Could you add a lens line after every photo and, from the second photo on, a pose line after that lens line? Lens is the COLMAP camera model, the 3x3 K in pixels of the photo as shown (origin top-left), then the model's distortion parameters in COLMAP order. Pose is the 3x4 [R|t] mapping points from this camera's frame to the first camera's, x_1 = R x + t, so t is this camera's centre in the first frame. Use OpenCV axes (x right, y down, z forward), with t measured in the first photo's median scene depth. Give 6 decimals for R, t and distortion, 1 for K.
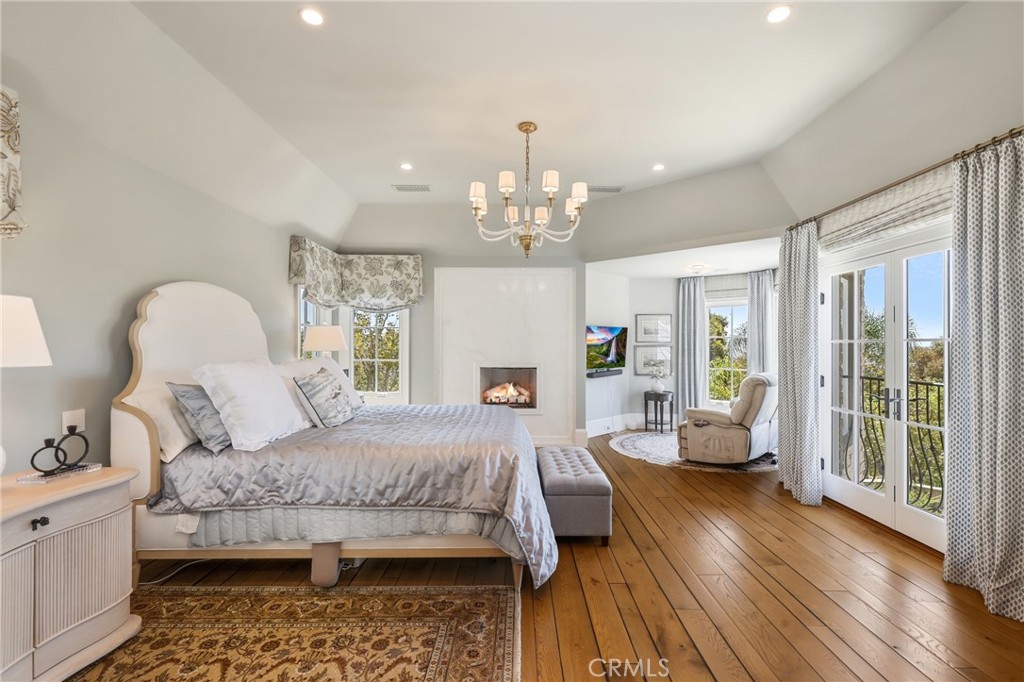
lens RADIAL K [[470.1, 0, 515.3], [0, 470.1, 343.5], [0, 0, 1]] dist [0.000422, 0.000050]
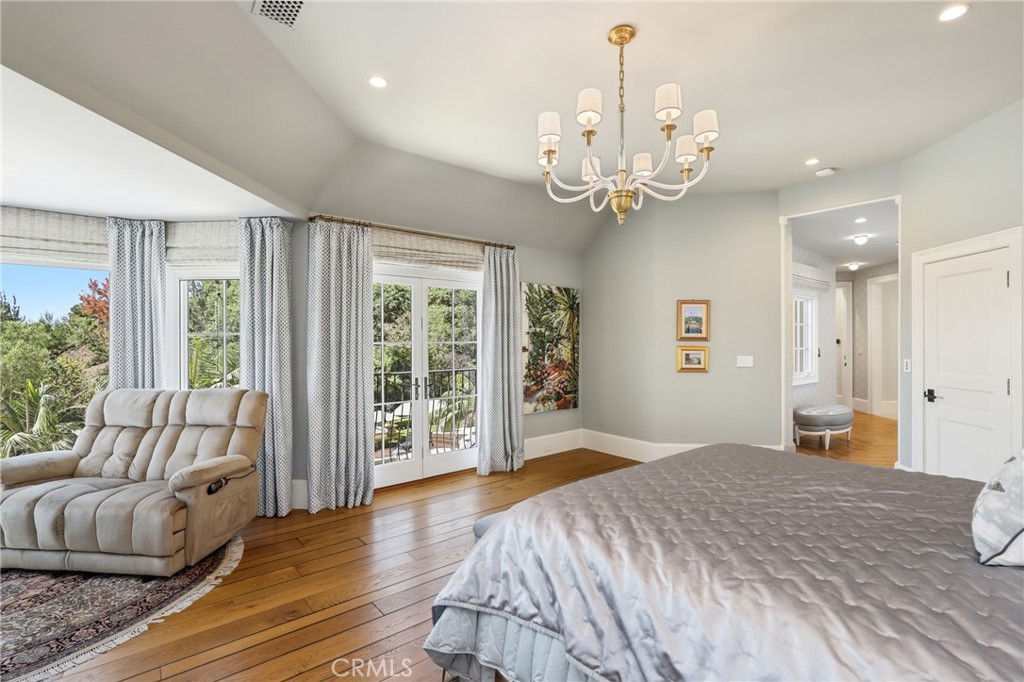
lens RADIAL K [[471.6, 0, 511.9], [0, 471.6, 336.7], [0, 0, 1]] dist [-0.001614, 0.000171]
pose [[-0.631976, -0.009426, 0.774931, -0.413488], [-0.014087, 0.999901, 0.000674, -0.027854], [-0.774860, -0.010490, -0.632045, 1.584600]]
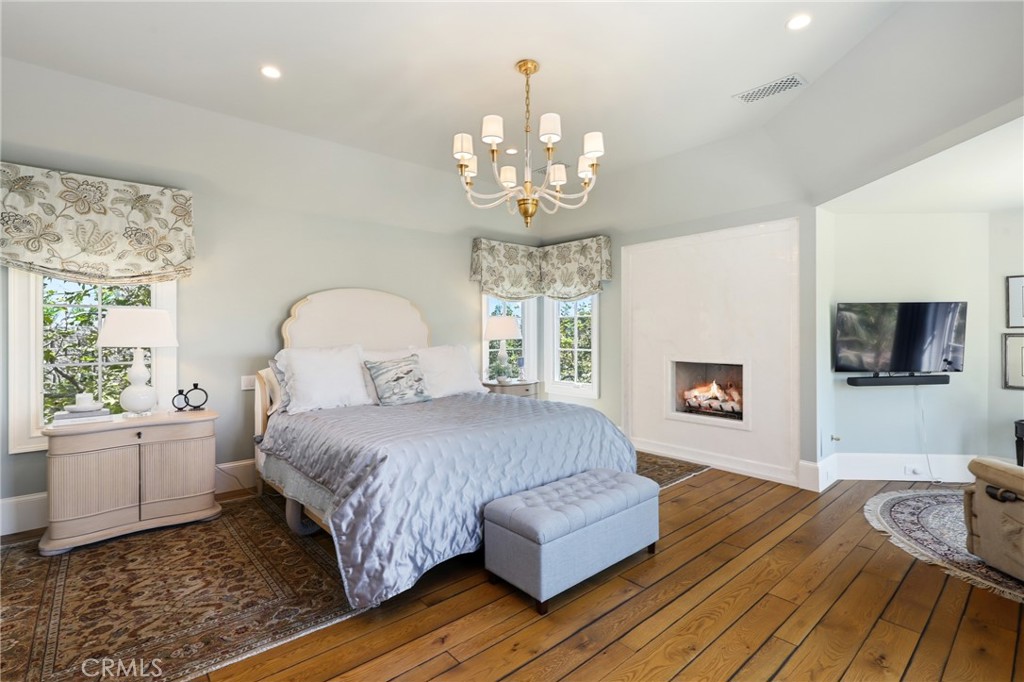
lens RADIAL K [[471.6, 0, 511.9], [0, 471.6, 336.7], [0, 0, 1]] dist [-0.001614, 0.000171]
pose [[0.654882, -0.000118, -0.755731, 0.628313], [0.006080, 0.999968, 0.005112, 0.003895], [0.755707, -0.007943, 0.654862, 0.444835]]
